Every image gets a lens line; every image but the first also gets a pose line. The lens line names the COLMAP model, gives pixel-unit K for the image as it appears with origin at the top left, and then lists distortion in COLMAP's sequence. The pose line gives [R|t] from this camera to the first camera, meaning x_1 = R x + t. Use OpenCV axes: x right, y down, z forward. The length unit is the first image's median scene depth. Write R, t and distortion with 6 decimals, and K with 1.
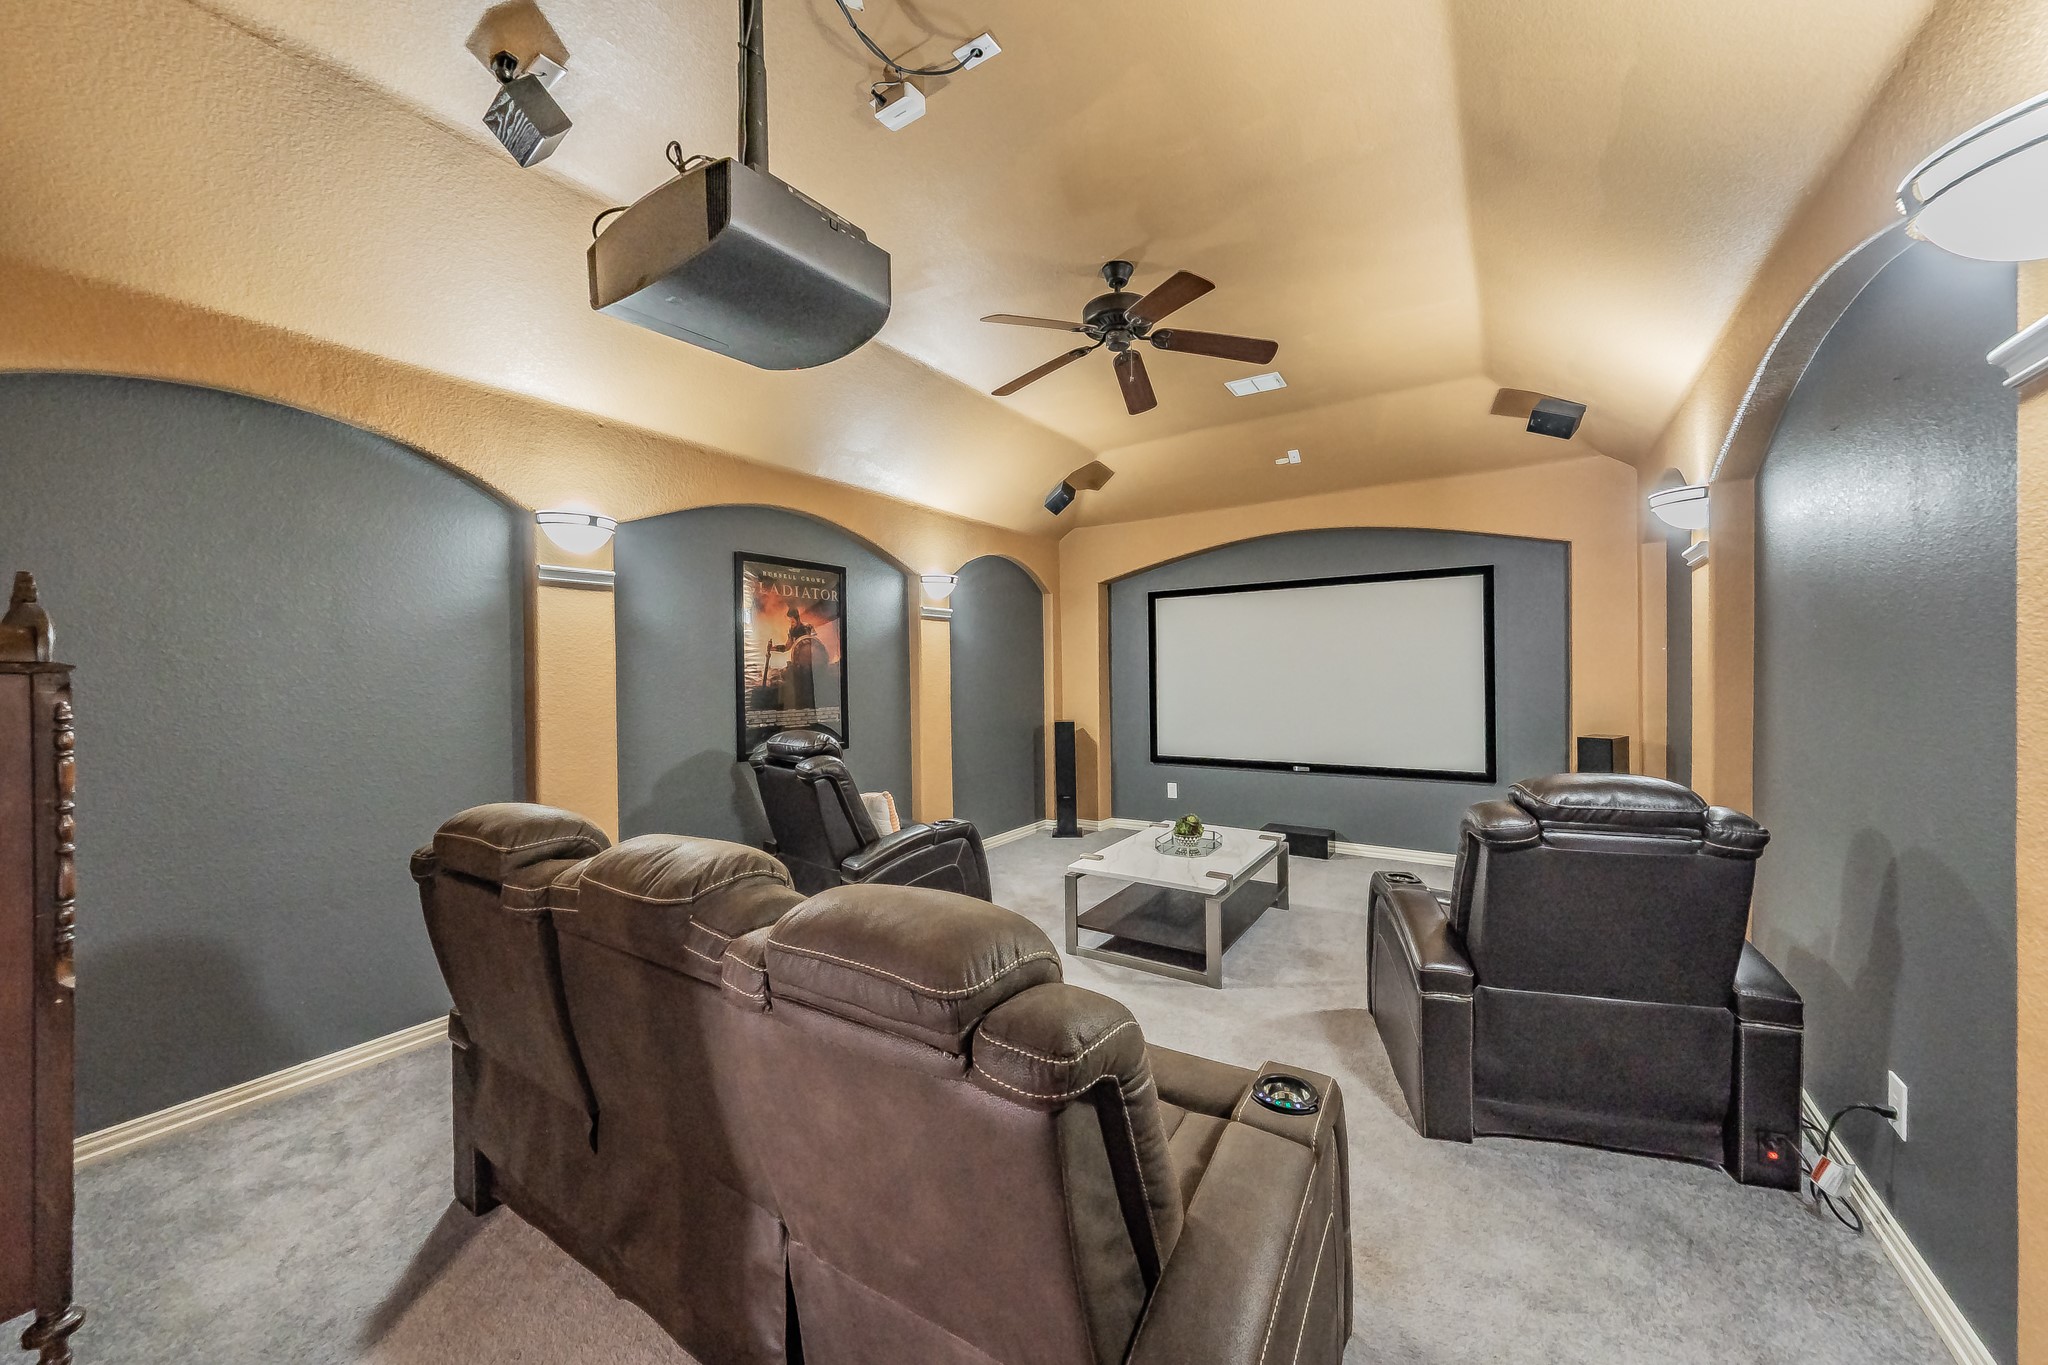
lens RADIAL K [[731.5, 0, 1035.9], [0, 731.5, 677.8], [0, 0, 1]] dist [-0.002387, -0.000042]
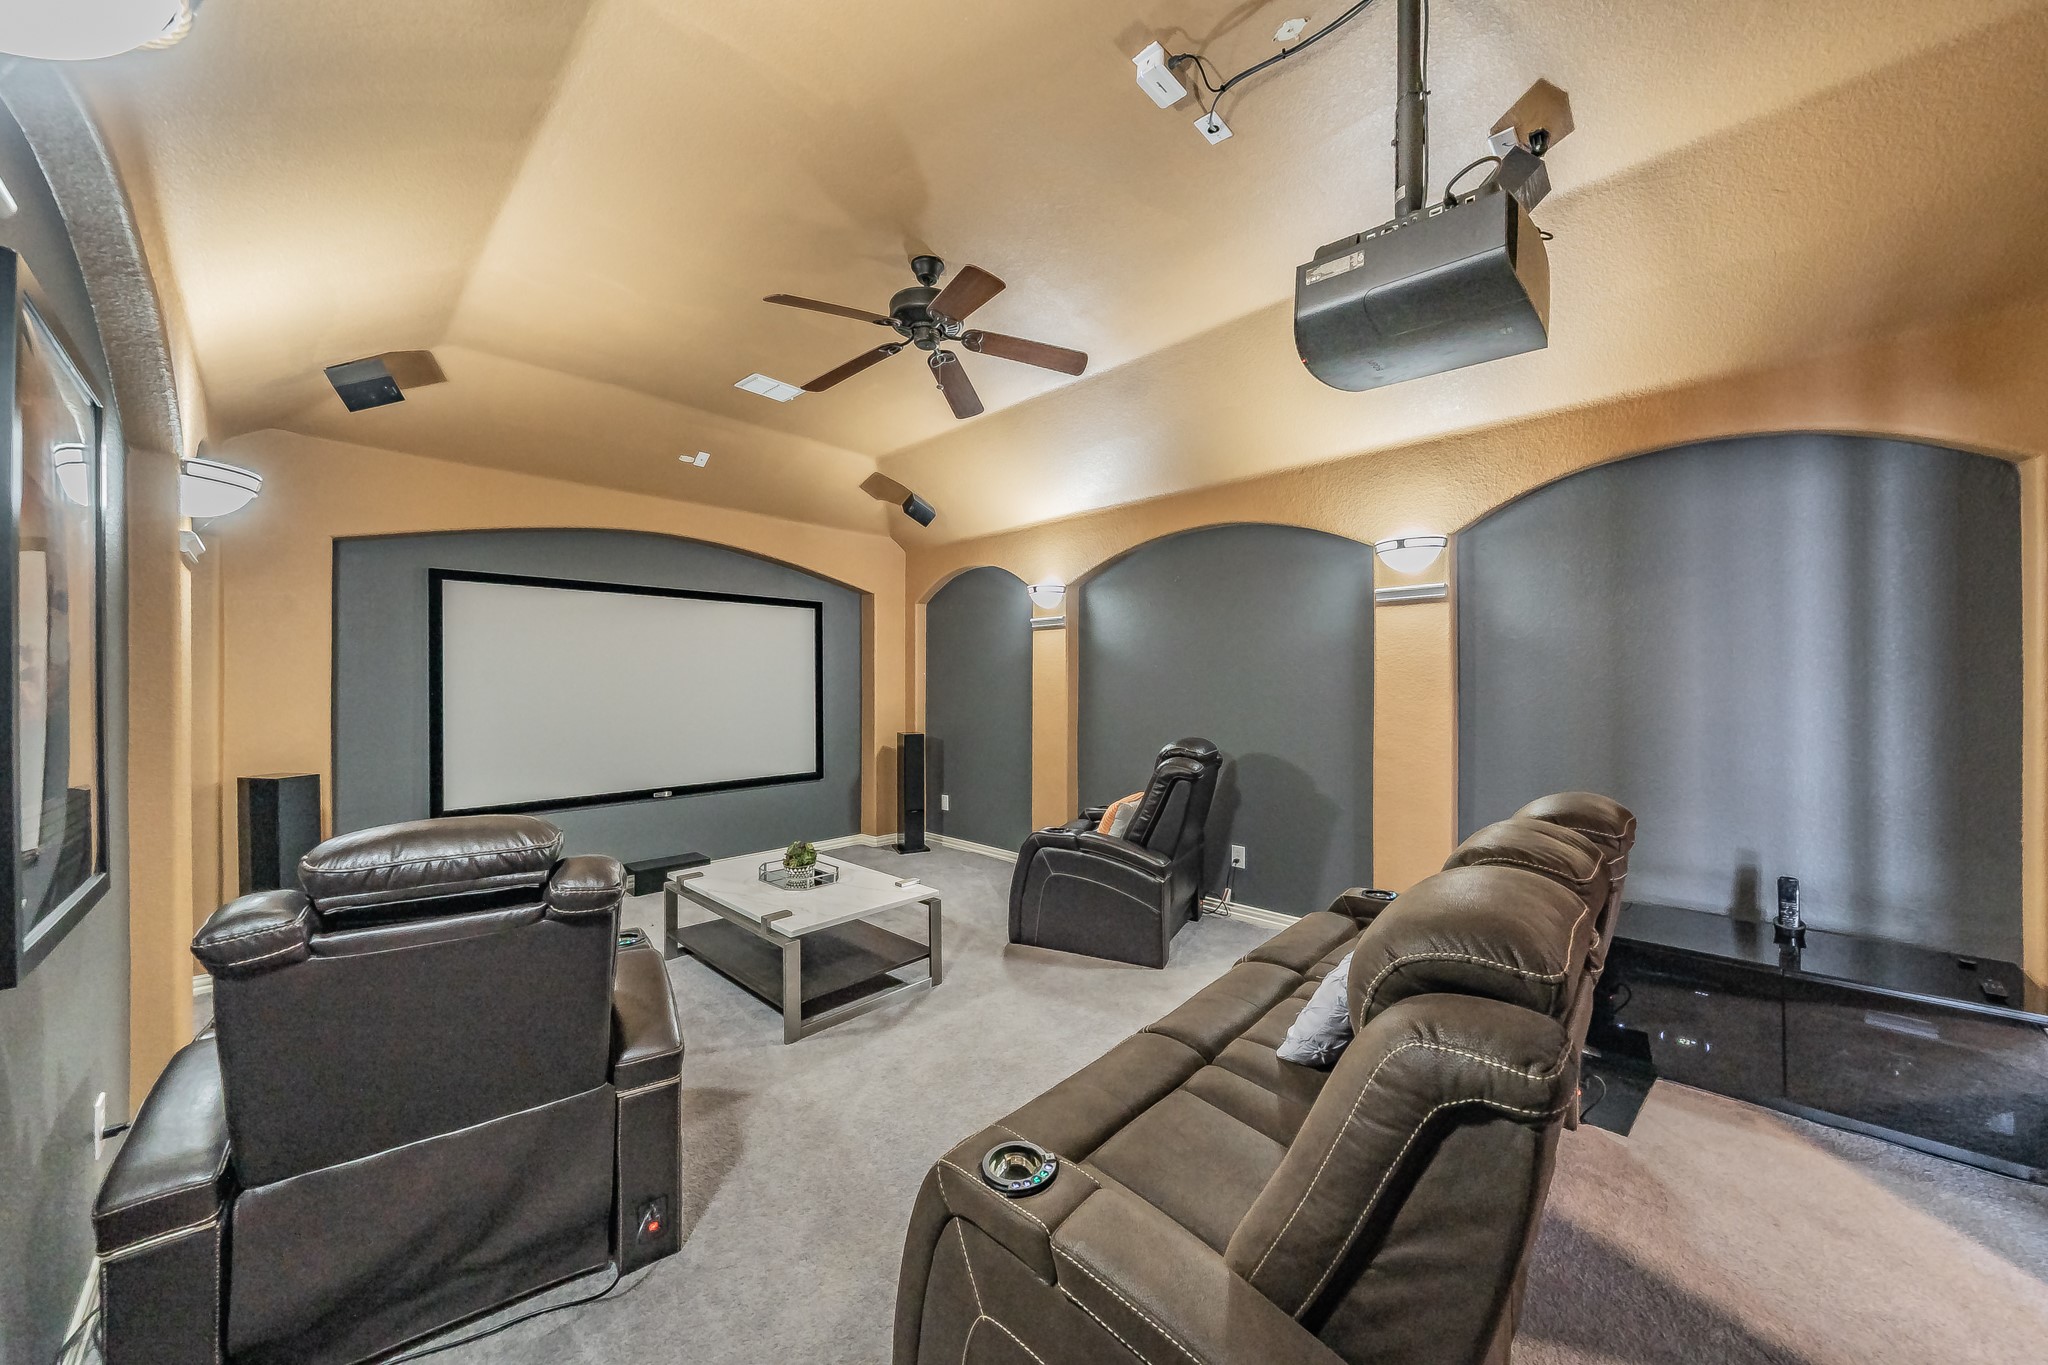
lens RADIAL K [[703.2, 0, 1033.4], [0, 703.2, 685.0], [0, 0, 1]] dist [0.000212, 0.000001]
pose [[0.174977, 0.008270, 0.984538, -0.473999], [0.007953, 0.999920, -0.009813, 0.000131], [-0.984540, 0.009547, 0.174897, 0.435724]]
